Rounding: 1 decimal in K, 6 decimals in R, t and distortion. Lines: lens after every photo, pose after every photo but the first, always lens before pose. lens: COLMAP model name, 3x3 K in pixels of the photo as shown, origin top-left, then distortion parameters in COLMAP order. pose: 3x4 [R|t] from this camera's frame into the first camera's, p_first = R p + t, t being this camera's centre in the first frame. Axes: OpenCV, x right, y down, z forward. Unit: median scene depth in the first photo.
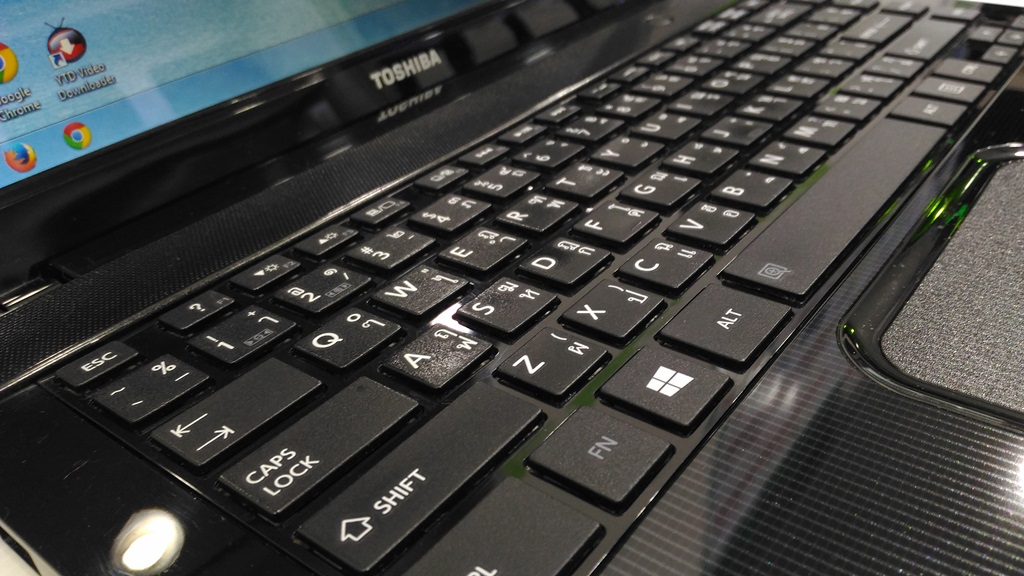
lens RADIAL K [[878.2, 0, 512.0], [0, 878.2, 288.0], [0, 0, 1]] dist [0.244315, -0.629650]
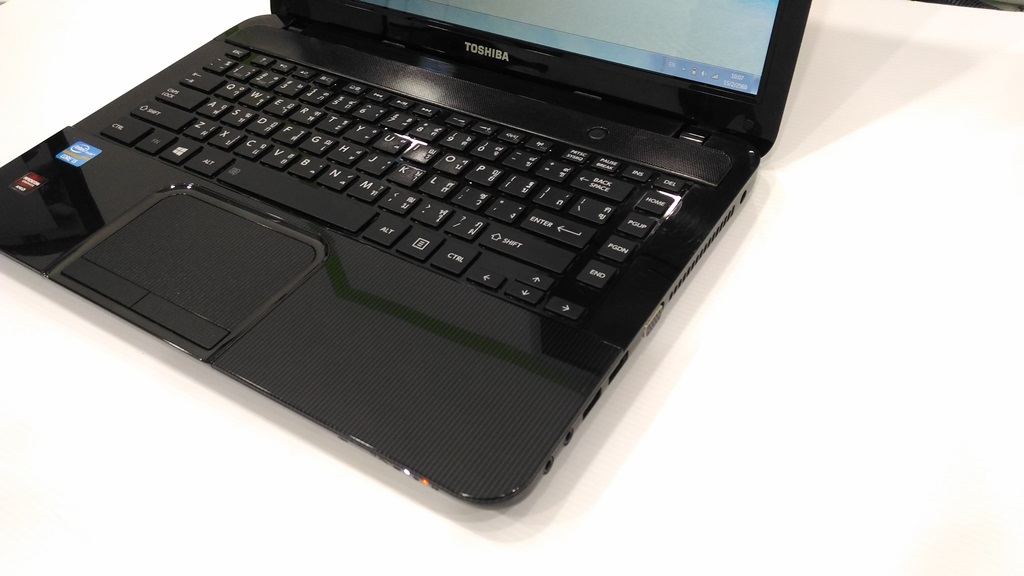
lens RADIAL K [[878.2, 0, 512.0], [0, 878.2, 288.0], [0, 0, 1]] dist [0.244315, -0.629650]
pose [[0.079250, 0.725968, -0.683148, 1.902882], [-0.444705, 0.639079, 0.627548, -1.431632], [0.892164, 0.254066, 0.373488, 0.673495]]
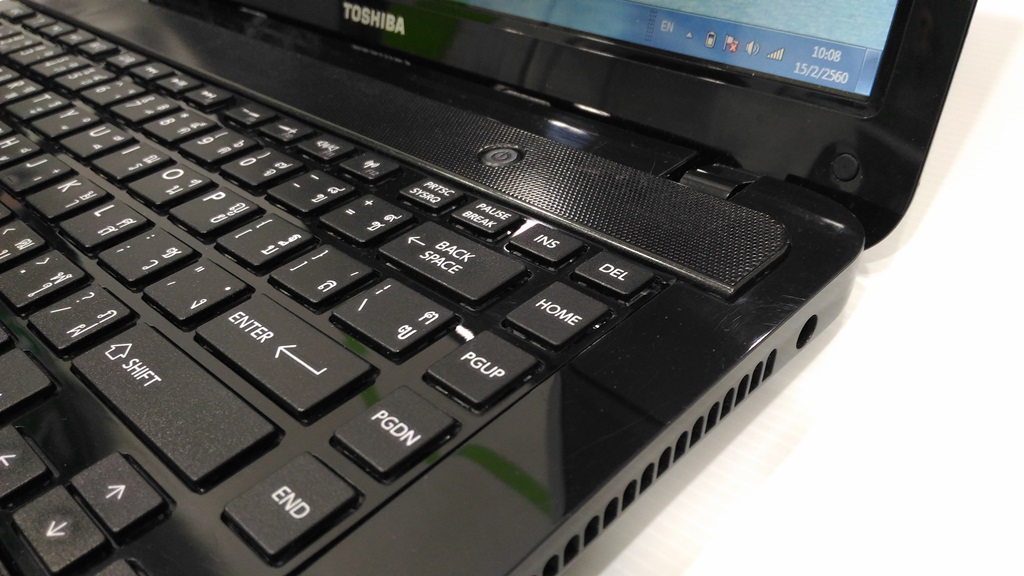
lens RADIAL K [[878.2, 0, 512.0], [0, 878.2, 288.0], [0, 0, 1]] dist [0.244315, -0.629650]
pose [[-0.113247, 0.625561, -0.771912, 1.054948], [-0.434911, 0.667316, 0.604601, -0.932908], [0.893324, 0.404183, 0.196492, 1.413909]]
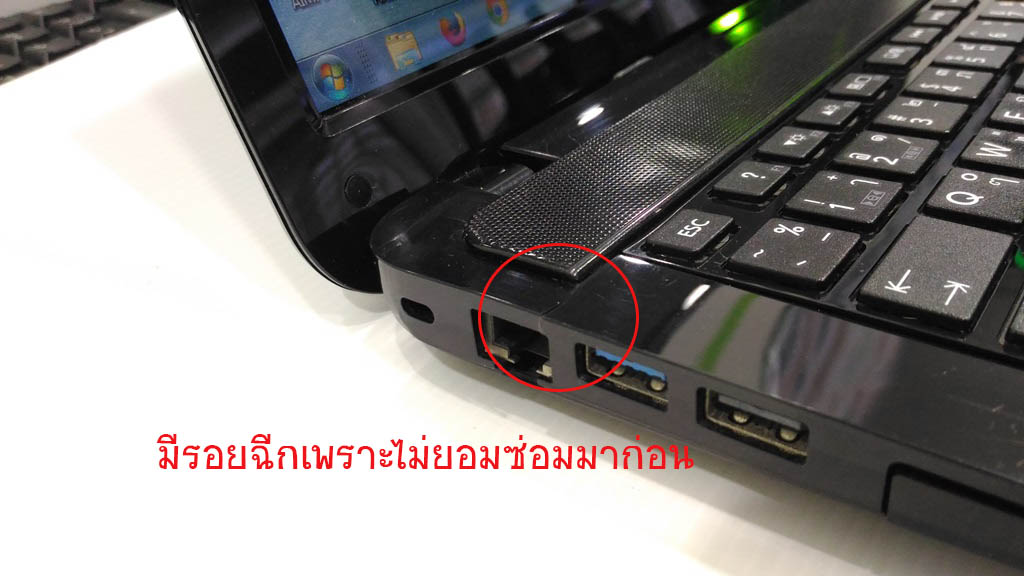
lens RADIAL K [[878.2, 0, 512.0], [0, 878.2, 288.0], [0, 0, 1]] dist [0.244315, -0.629650]
pose [[0.999796, -0.019703, 0.004420, -0.480066], [0.019756, 0.999730, -0.012237, 0.109296], [-0.004178, 0.012321, 0.999915, 0.135950]]
